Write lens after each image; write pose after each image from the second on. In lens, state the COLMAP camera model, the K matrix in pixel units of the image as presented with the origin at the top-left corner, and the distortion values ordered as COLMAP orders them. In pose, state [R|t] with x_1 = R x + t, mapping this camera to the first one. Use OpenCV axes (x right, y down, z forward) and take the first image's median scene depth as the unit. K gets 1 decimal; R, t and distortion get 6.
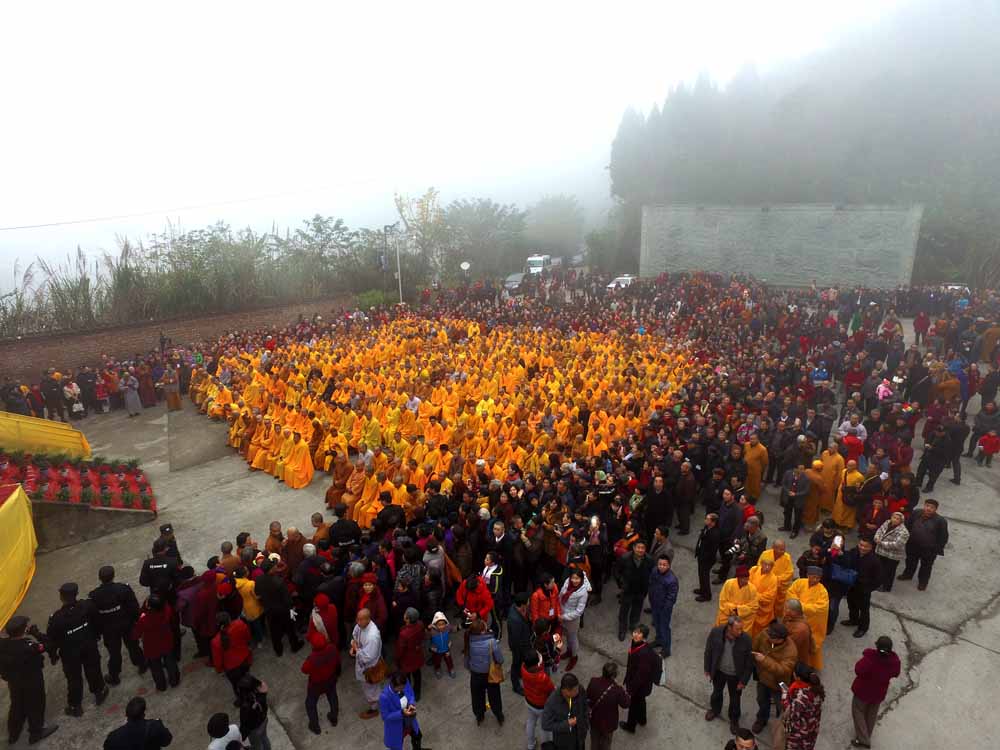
lens RADIAL K [[581.3, 0, 500.0], [0, 581.3, 375.0], [0, 0, 1]] dist [-0.123153, 0.088316]
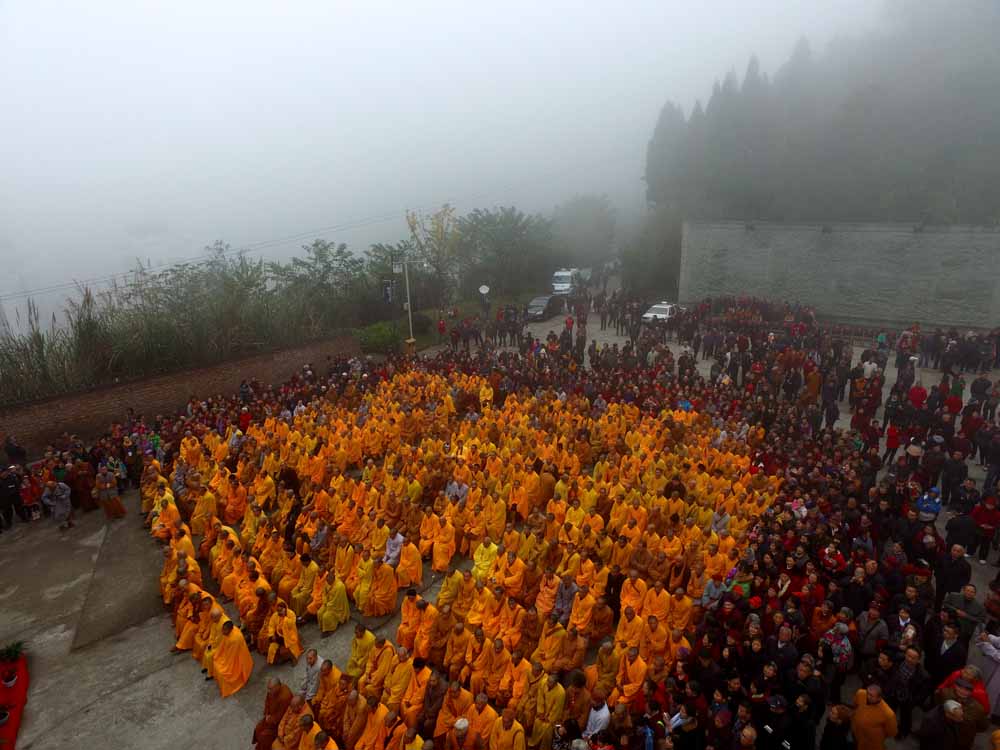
lens RADIAL K [[581.3, 0, 500.0], [0, 581.3, 375.0], [0, 0, 1]] dist [-0.123153, 0.088316]
pose [[0.998682, 0.008071, -0.050690, 0.023556], [-0.006888, 0.999701, 0.023475, -0.158350], [0.050864, -0.023095, 0.998439, 0.194425]]
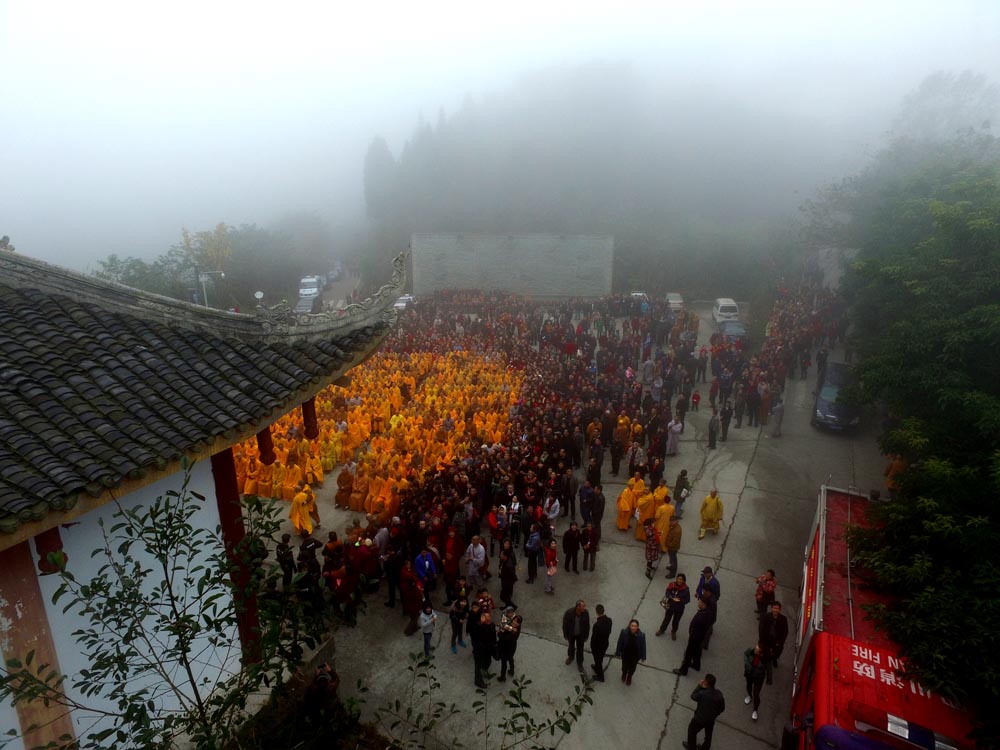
lens RADIAL K [[581.3, 0, 500.0], [0, 581.3, 375.0], [0, 0, 1]] dist [-0.123153, 0.088316]
pose [[0.882942, -0.116118, 0.454896, -0.334314], [0.113009, 0.993008, 0.034129, -0.057550], [-0.455679, 0.021273, 0.889890, -0.272342]]
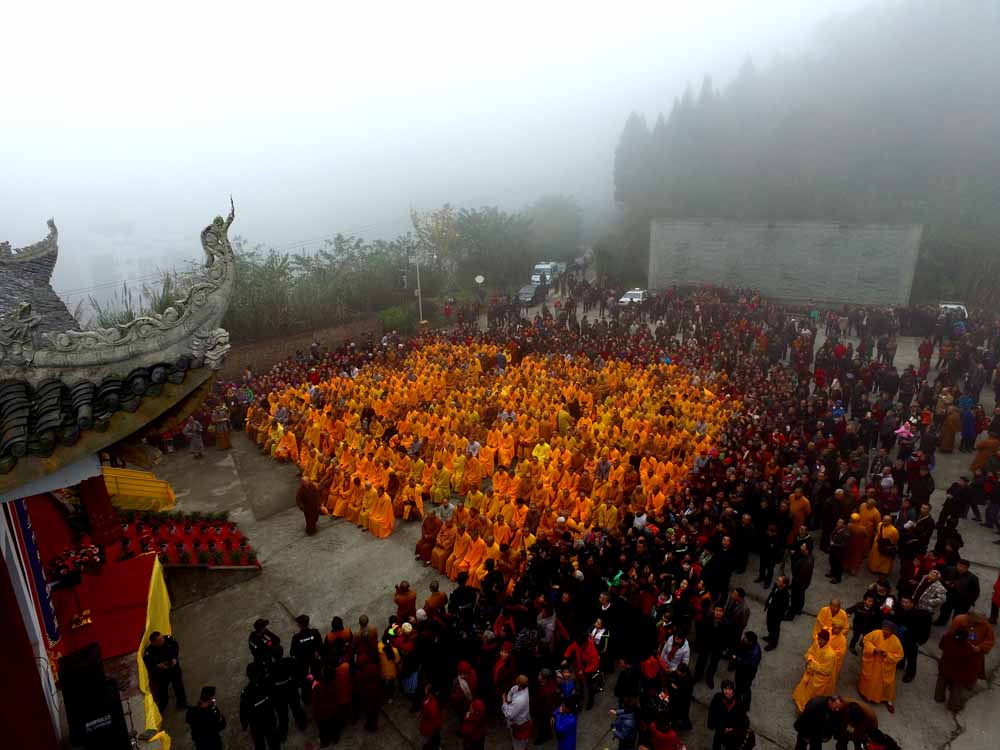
lens RADIAL K [[581.3, 0, 500.0], [0, 581.3, 375.0], [0, 0, 1]] dist [-0.123153, 0.088316]
pose [[0.999722, -0.009313, 0.021676, -0.098582], [0.008799, 0.999680, 0.023701, -0.089418], [-0.021890, -0.023504, 0.999484, -0.060958]]
